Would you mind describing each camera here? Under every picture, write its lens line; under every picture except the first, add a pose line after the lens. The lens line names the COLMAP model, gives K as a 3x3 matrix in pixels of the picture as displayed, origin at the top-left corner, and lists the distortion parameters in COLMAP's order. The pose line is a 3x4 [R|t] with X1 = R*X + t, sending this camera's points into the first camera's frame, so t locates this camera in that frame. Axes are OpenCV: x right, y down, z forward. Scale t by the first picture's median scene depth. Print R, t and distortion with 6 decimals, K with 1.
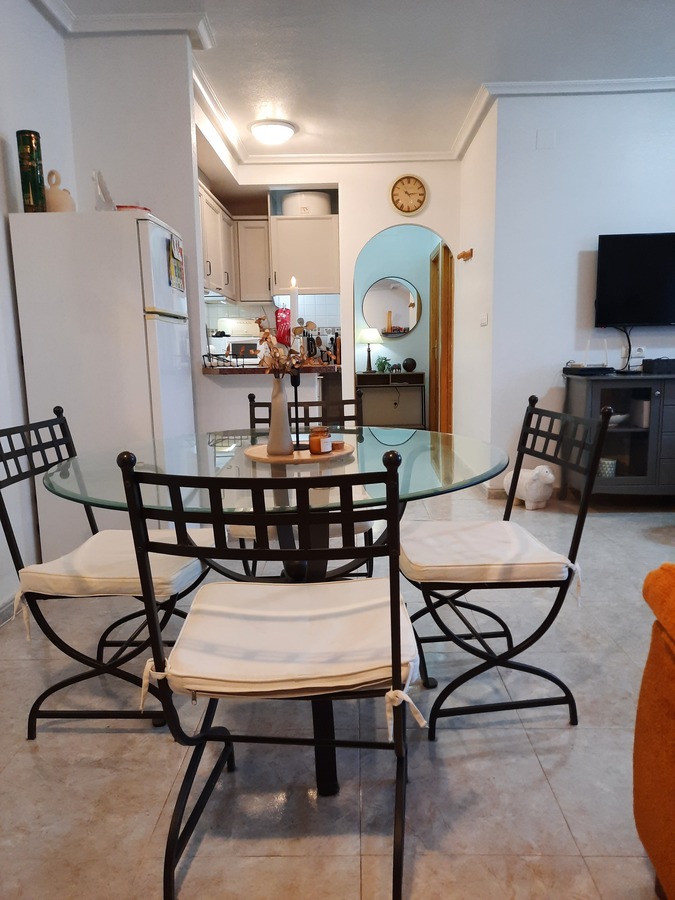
lens RADIAL K [[656.8, 0, 338.2], [0, 656.8, 450.6], [0, 0, 1]] dist [0.009899, 0.001154]
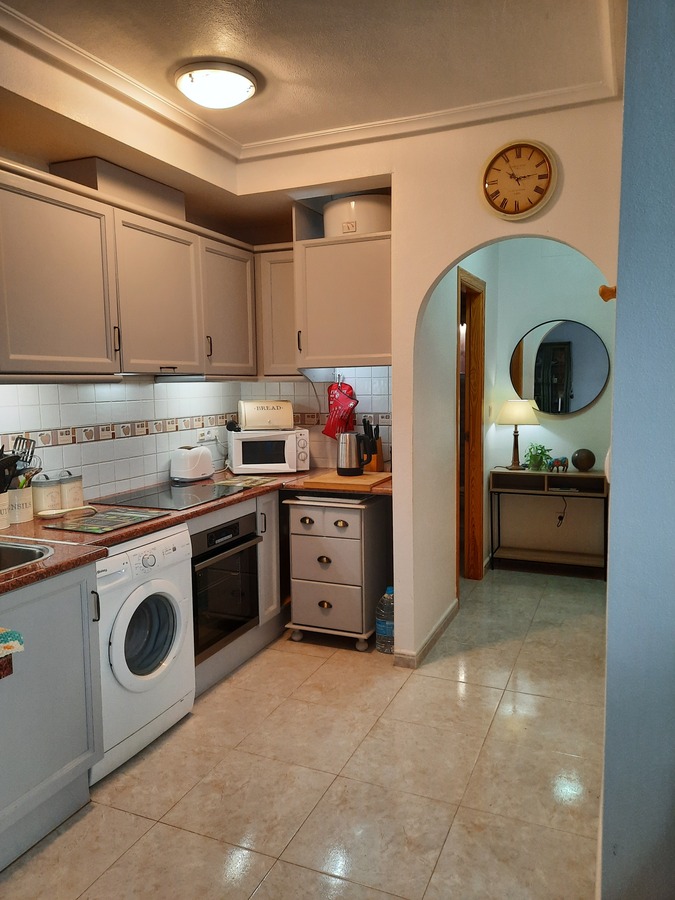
lens RADIAL K [[656.8, 0, 336.1], [0, 656.8, 449.9], [0, 0, 1]] dist [0.009899, 0.001154]
pose [[0.915682, 0.045059, -0.399369, 0.183809], [-0.056189, 0.998289, -0.016198, -0.152346], [0.397956, 0.037272, 0.916647, 0.453071]]
